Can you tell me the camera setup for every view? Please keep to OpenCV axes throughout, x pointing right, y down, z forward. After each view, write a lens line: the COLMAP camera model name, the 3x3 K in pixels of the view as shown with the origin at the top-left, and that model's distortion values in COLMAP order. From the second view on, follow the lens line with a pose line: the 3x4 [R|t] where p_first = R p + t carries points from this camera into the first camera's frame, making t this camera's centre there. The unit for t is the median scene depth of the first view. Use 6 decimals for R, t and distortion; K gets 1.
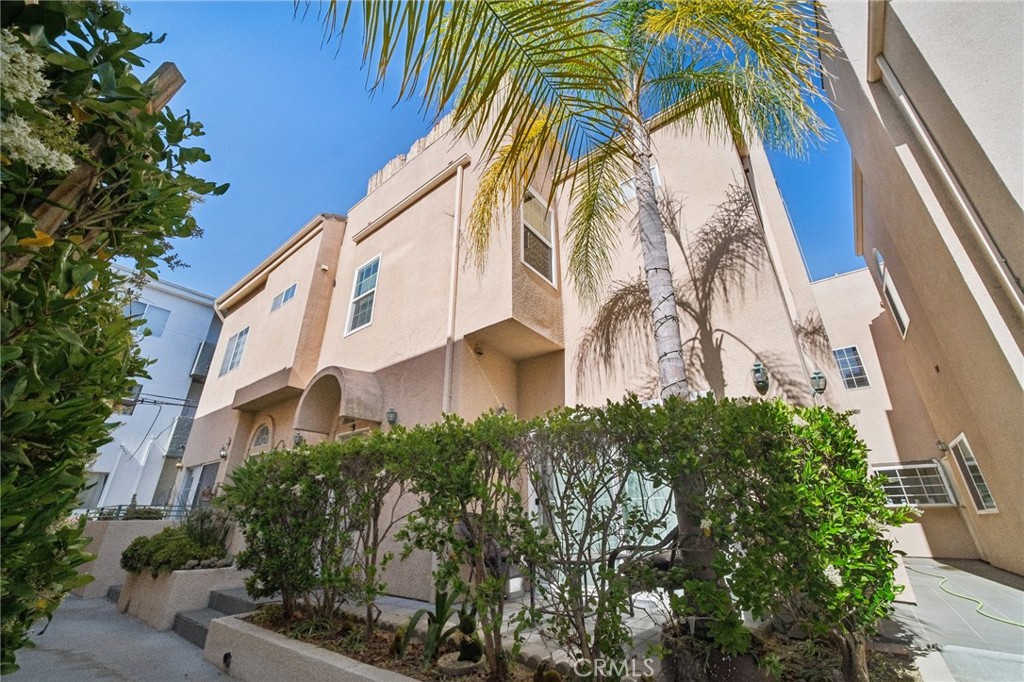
lens RADIAL K [[406.6, 0, 512.0], [0, 406.6, 341.0], [0, 0, 1]] dist [-0.016690, 0.006192]
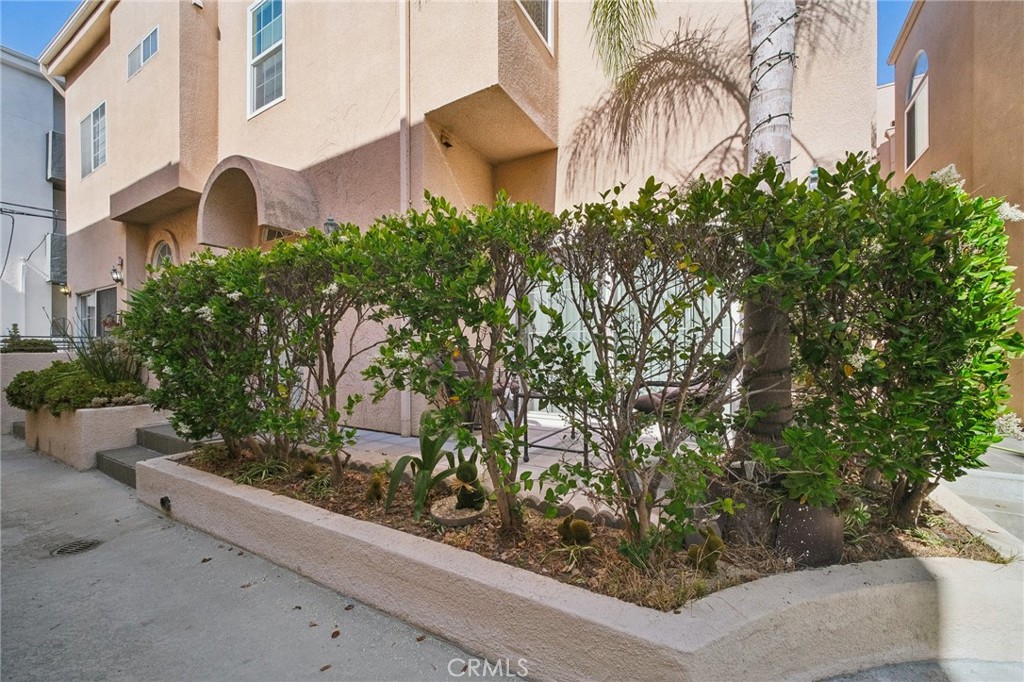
lens RADIAL K [[406.7, 0, 514.8], [0, 406.7, 351.7], [0, 0, 1]] dist [0.002074, -0.004776]
pose [[0.990525, 0.000364, 0.137334, -0.083570], [-0.056120, 0.913768, 0.402342, 0.098833], [-0.125345, -0.406237, 0.905130, 0.230652]]
